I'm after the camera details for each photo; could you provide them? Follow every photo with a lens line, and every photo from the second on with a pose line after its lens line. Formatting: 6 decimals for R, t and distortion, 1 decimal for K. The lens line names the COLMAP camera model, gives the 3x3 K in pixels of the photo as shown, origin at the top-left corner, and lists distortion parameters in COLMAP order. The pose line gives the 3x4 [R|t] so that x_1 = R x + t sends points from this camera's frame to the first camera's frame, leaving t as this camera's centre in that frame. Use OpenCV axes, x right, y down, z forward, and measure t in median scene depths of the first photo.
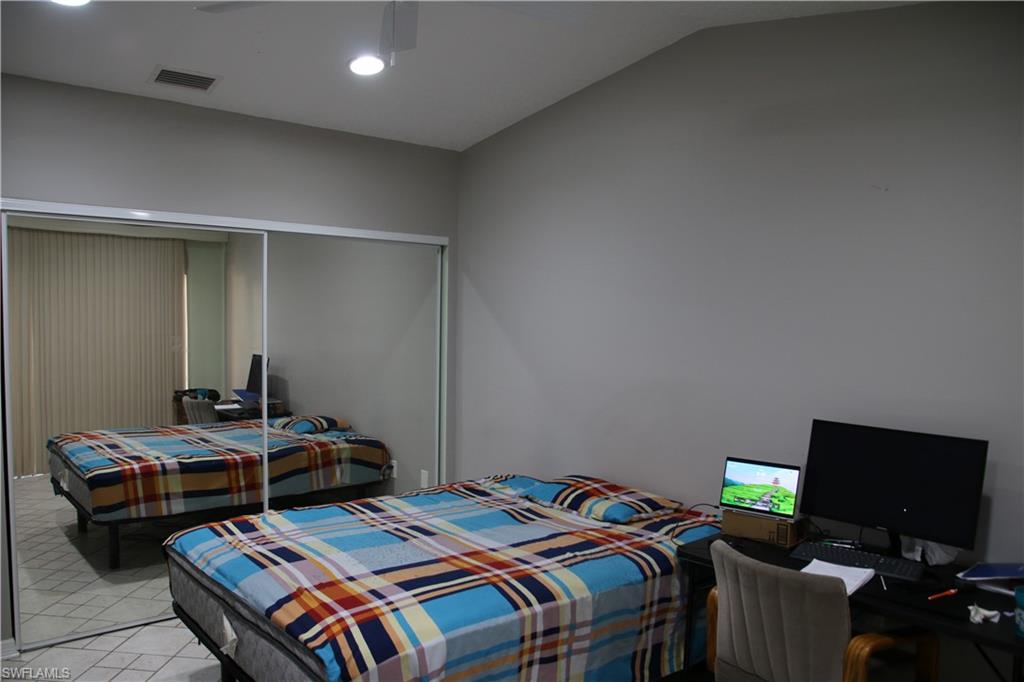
lens RADIAL K [[767.8, 0, 508.8], [0, 767.8, 337.9], [0, 0, 1]] dist [-0.056797, 0.001665]
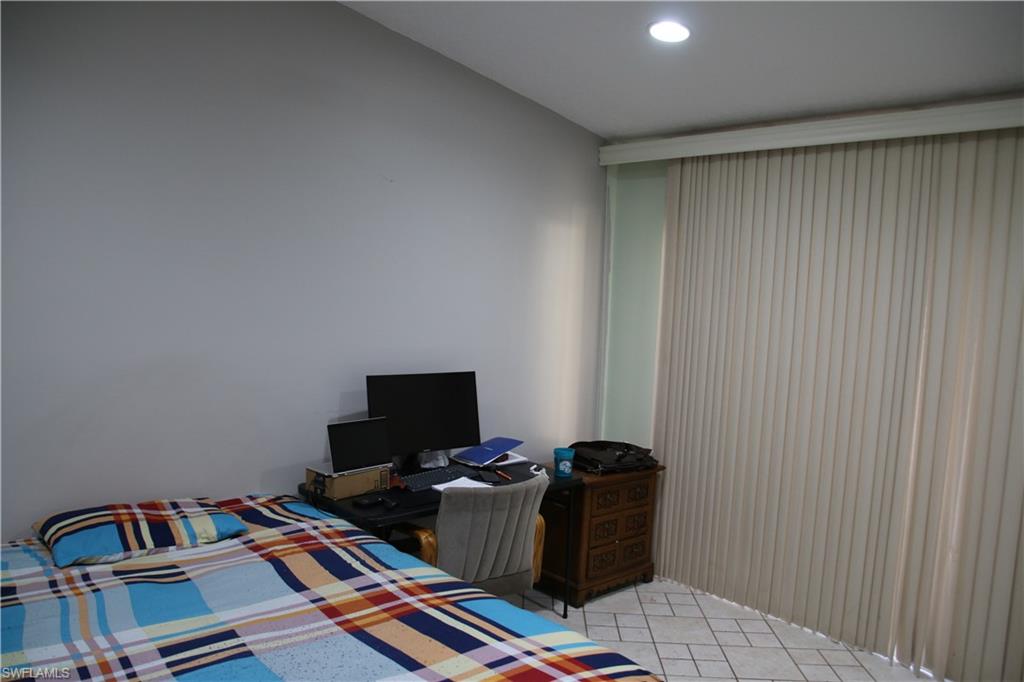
lens RADIAL K [[767.8, 0, 508.0], [0, 767.8, 344.7], [0, 0, 1]] dist [-0.056797, 0.001665]
pose [[-0.032777, -0.087903, 0.995590, -0.691781], [-0.018596, 0.996006, 0.087327, -0.040045], [-0.999290, -0.015652, -0.034281, 0.773225]]
